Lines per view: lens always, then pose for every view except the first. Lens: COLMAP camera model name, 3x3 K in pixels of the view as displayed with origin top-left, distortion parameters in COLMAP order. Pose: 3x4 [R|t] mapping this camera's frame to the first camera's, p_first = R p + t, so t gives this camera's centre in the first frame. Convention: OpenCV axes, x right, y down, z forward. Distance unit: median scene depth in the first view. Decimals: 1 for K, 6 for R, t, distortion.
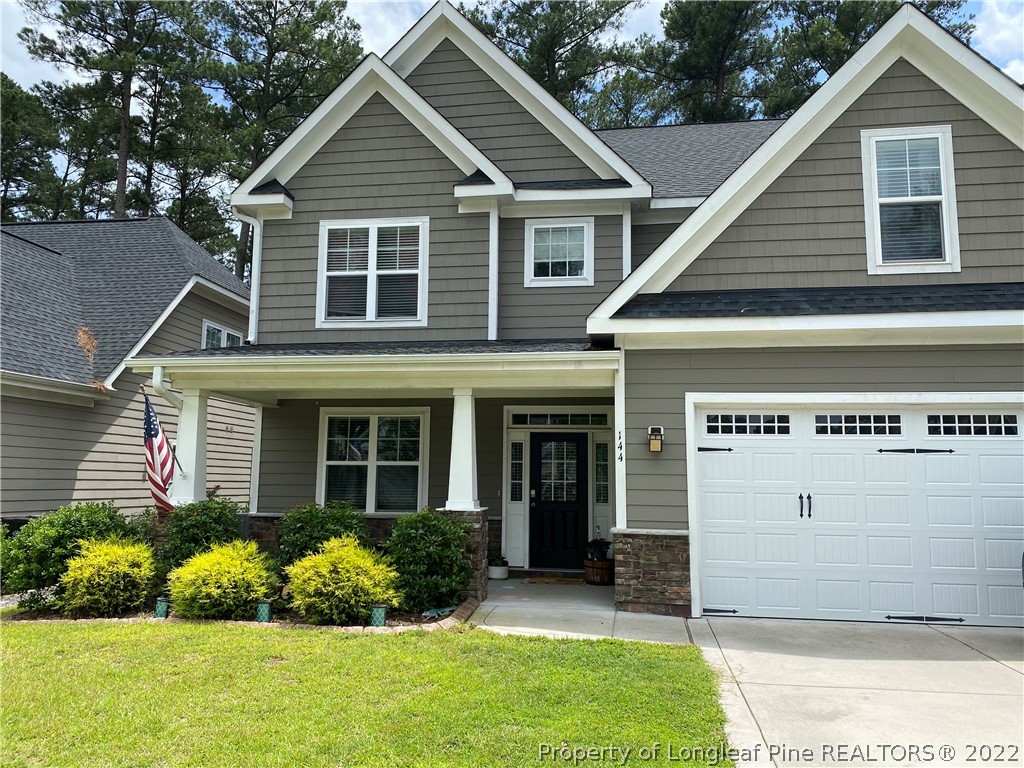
lens RADIAL K [[803.2, 0, 509.7], [0, 803.2, 378.8], [0, 0, 1]] dist [0.008713, -0.008895]
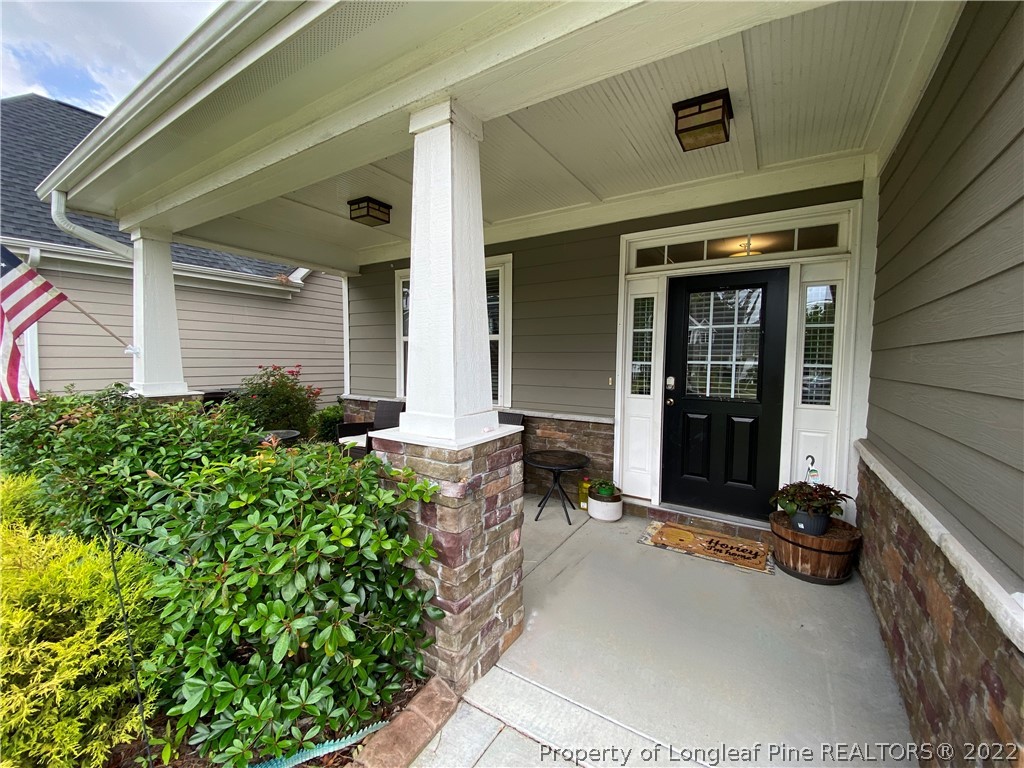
lens RADIAL K [[414.5, 0, 509.4], [0, 414.5, 380.4], [0, 0, 1]] dist [0.001898, -0.000011]
pose [[0.911110, 0.022900, -0.411527, 0.049412], [0.051549, 0.984284, 0.168900, 0.088749], [0.408927, -0.175100, 0.895611, 0.723666]]
